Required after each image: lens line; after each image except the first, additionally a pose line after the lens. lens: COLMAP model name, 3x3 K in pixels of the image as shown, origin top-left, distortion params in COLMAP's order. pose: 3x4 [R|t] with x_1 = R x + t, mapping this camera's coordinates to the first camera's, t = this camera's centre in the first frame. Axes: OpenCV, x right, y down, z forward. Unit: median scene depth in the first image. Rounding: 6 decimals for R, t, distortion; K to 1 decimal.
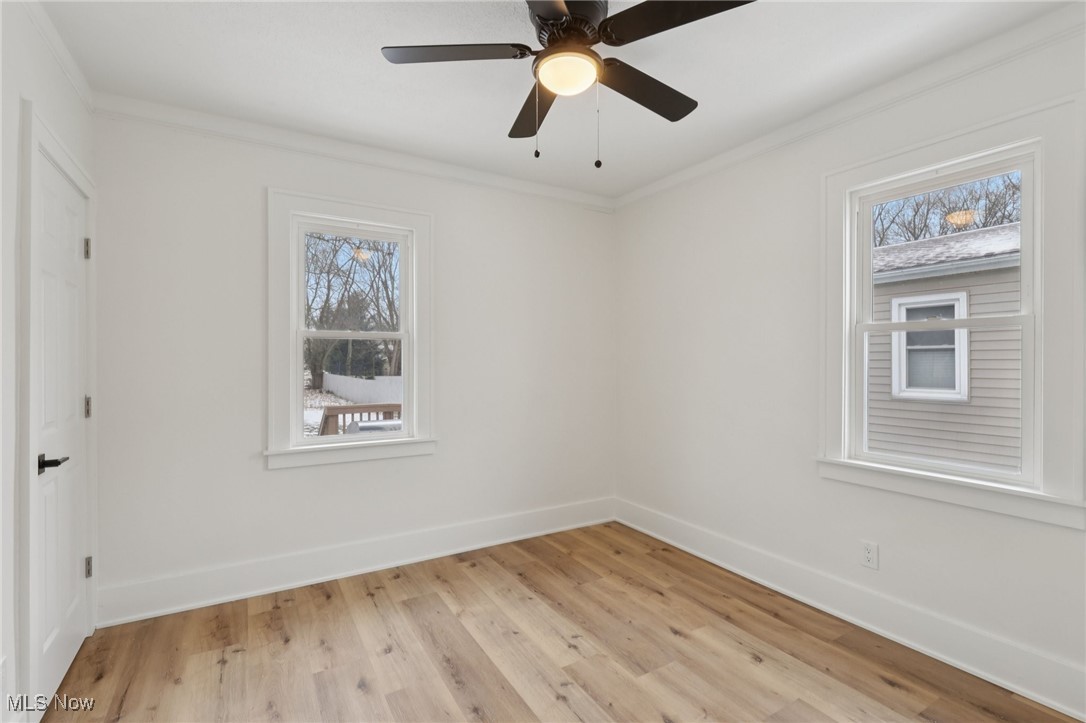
lens RADIAL K [[503.9, 0, 536.6], [0, 503.9, 362.2], [0, 0, 1]] dist [-0.000713, 0.000810]
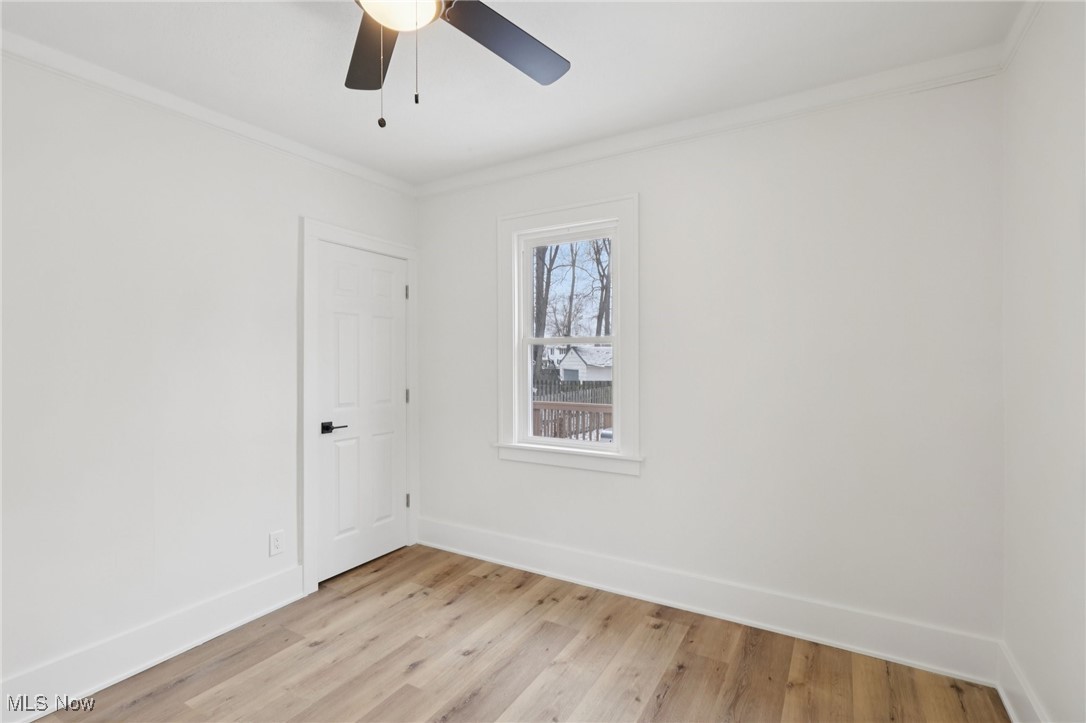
lens RADIAL K [[503.9, 0, 541.5], [0, 503.9, 362.1], [0, 0, 1]] dist [-0.000713, 0.000810]
pose [[0.476841, 0.003687, -0.878982, 0.545945], [-0.000143, 0.999992, 0.004117, -0.016465], [0.878990, -0.001837, 0.476837, 0.528490]]
